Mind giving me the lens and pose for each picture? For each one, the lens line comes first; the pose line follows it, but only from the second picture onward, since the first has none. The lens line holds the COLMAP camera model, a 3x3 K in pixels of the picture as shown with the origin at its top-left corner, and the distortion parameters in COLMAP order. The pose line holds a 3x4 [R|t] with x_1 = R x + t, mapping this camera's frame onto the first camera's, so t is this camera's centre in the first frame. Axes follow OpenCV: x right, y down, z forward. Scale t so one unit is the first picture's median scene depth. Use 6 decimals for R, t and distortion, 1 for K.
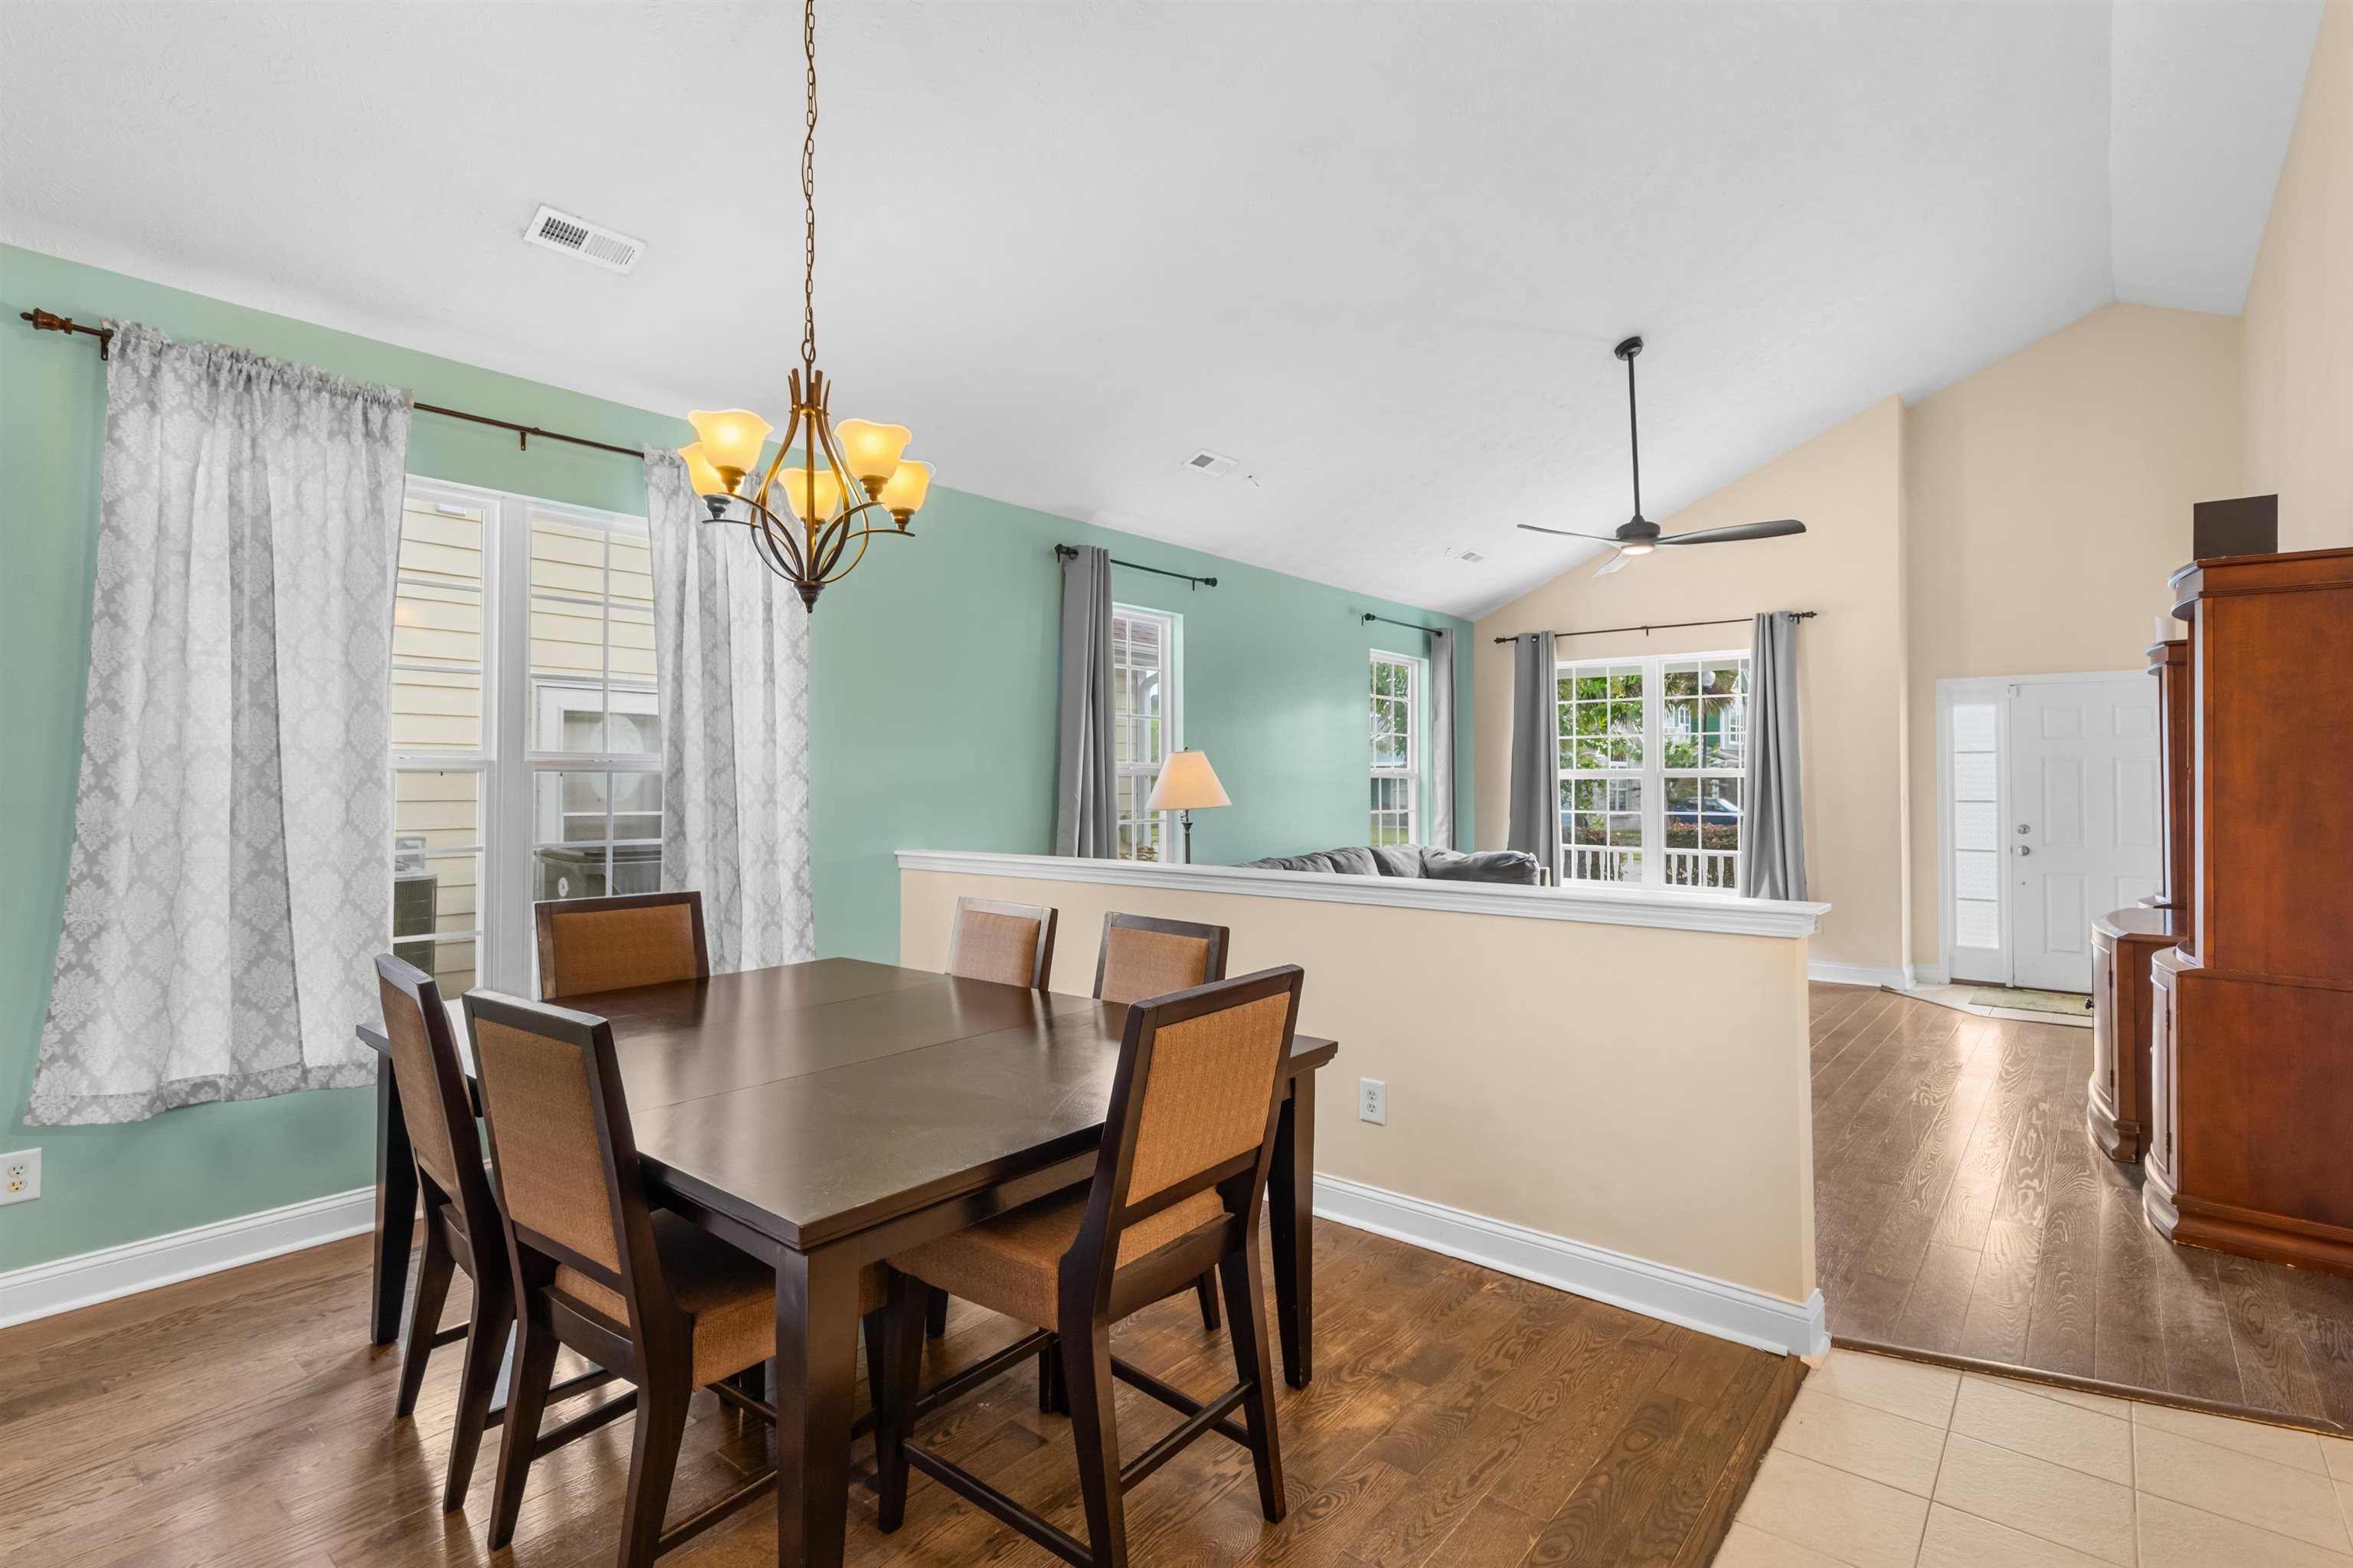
lens RADIAL K [[1095.8, 0, 1174.5], [0, 1095.8, 774.2], [0, 0, 1]] dist [0.004574, 0.000843]
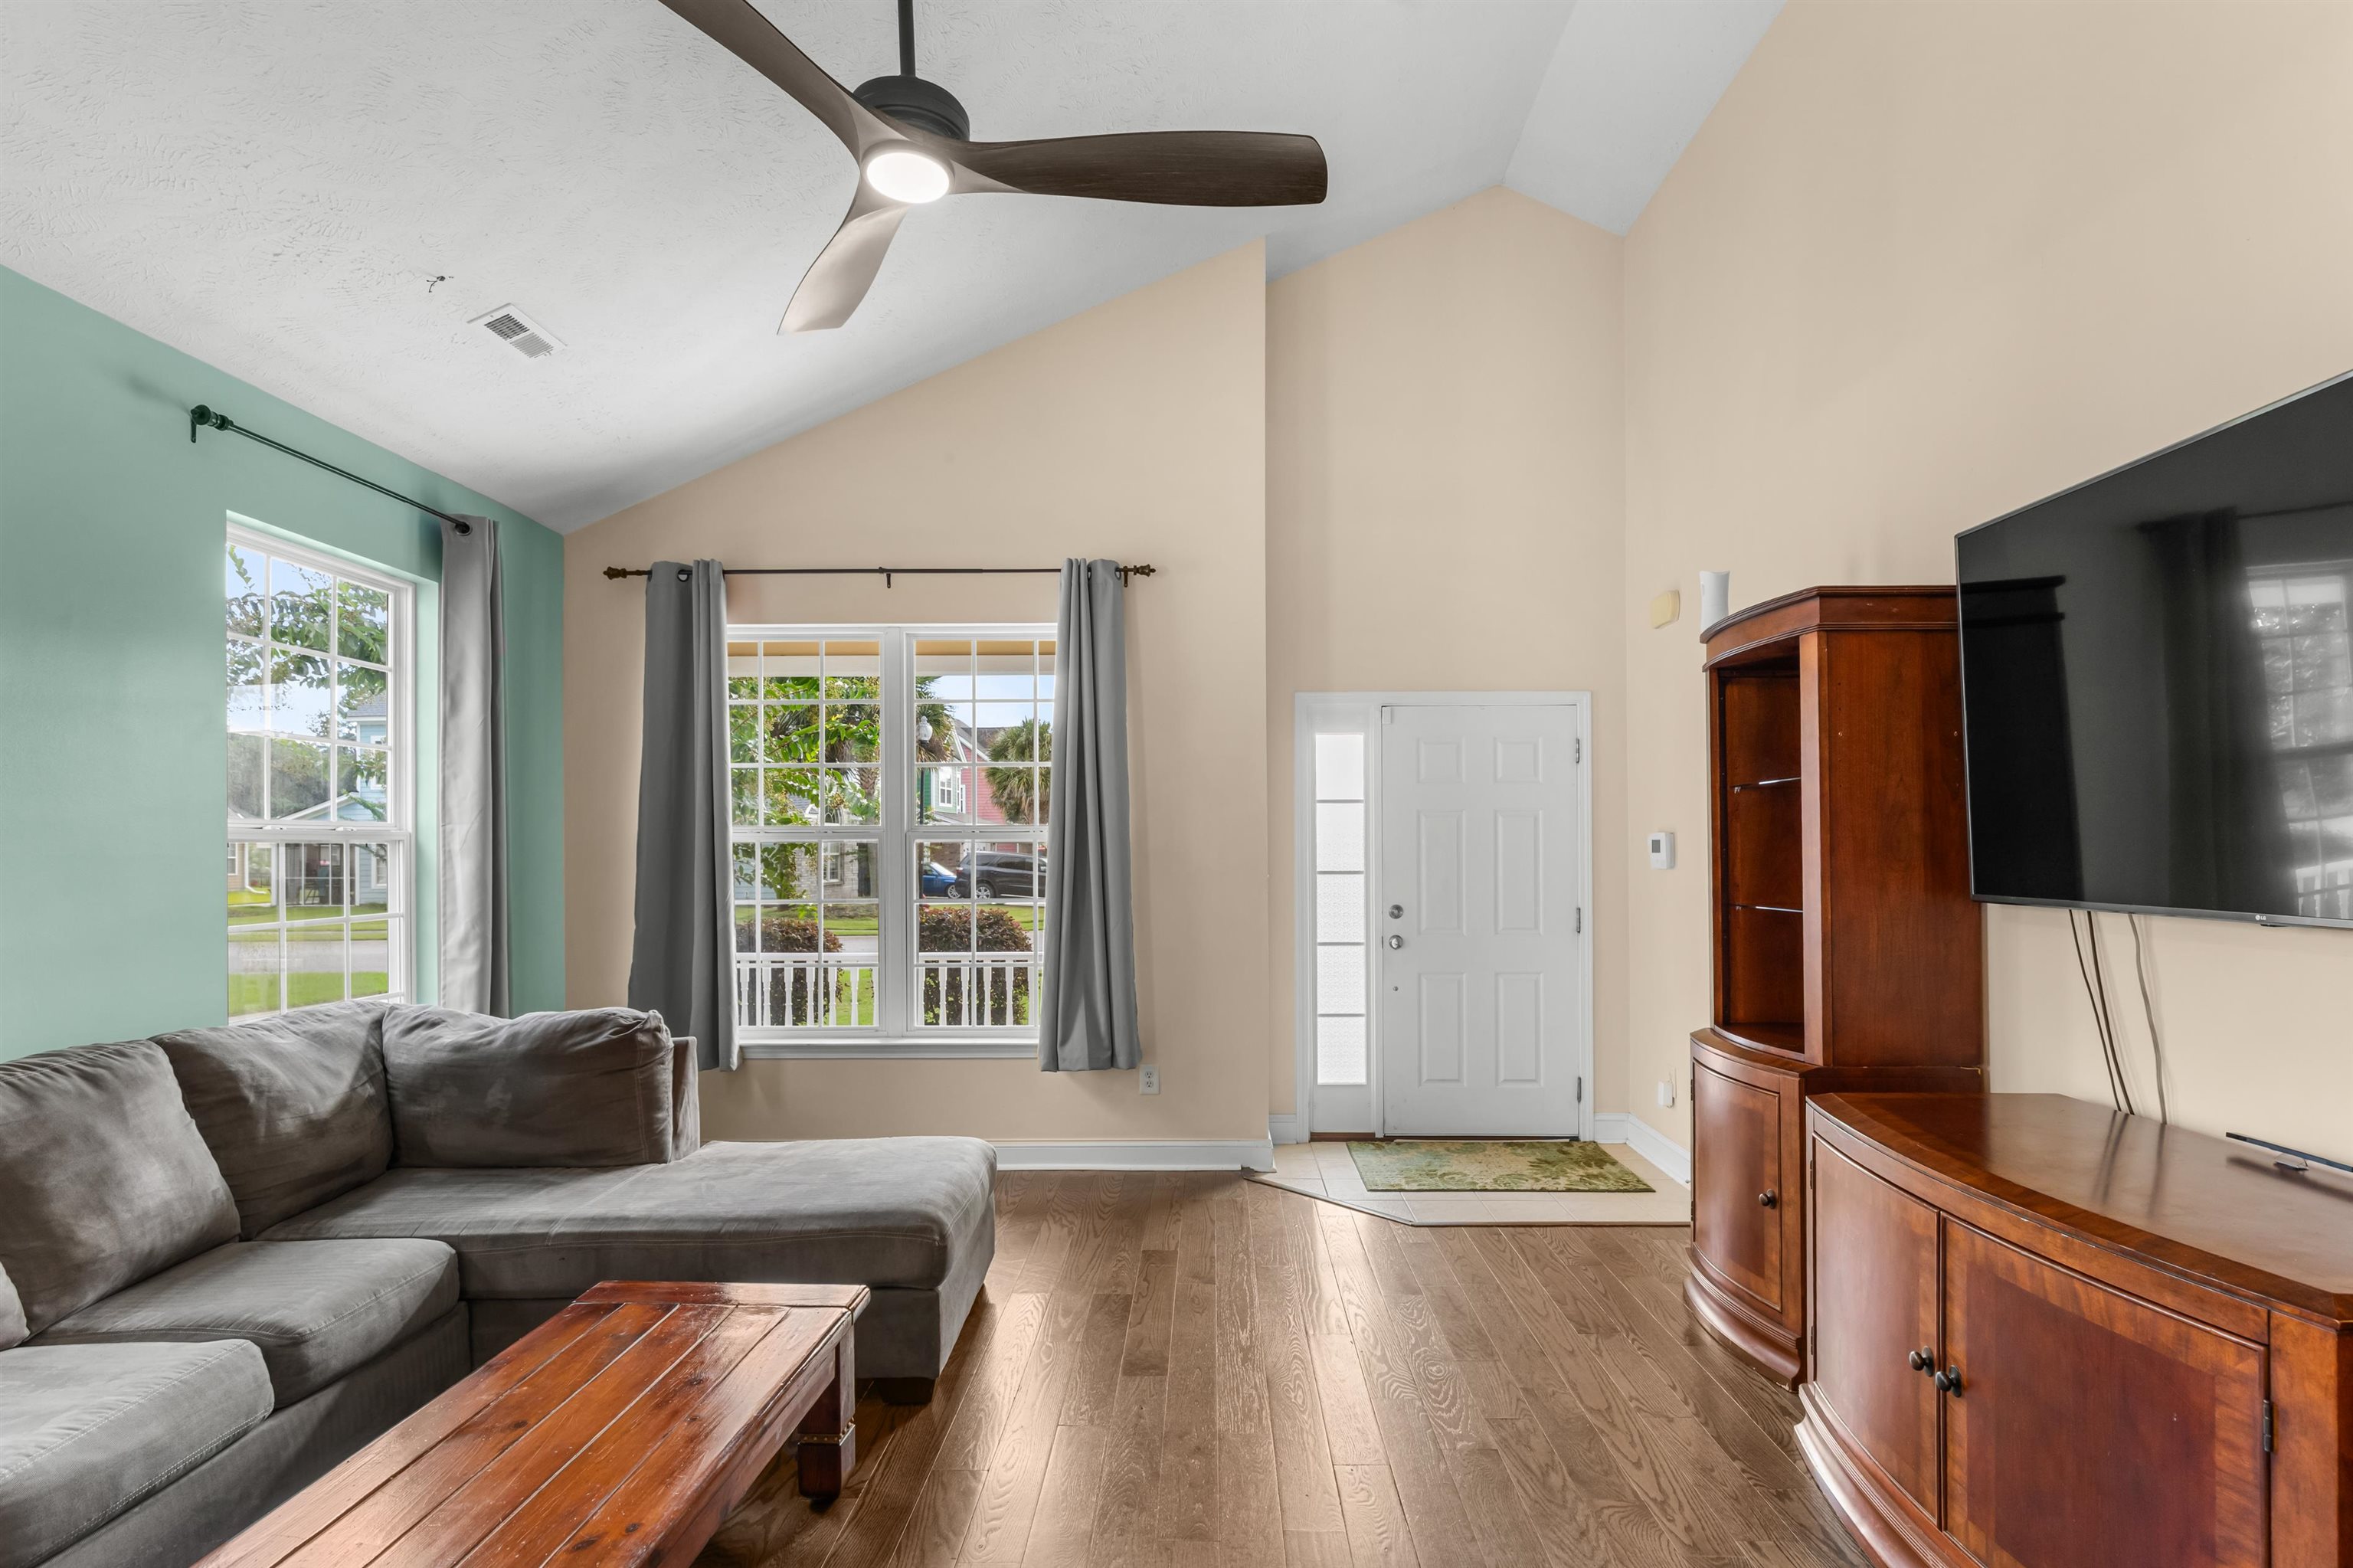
lens RADIAL K [[1215.3, 0, 1209.2], [0, 1215.3, 833.2], [0, 0, 1]] dist [0.002188, -0.000725]
pose [[0.772492, 0.001299, 0.635023, 0.163051], [0.000802, 0.999995, -0.003021, 0.001689], [-0.635024, 0.002843, 0.772487, 0.416518]]
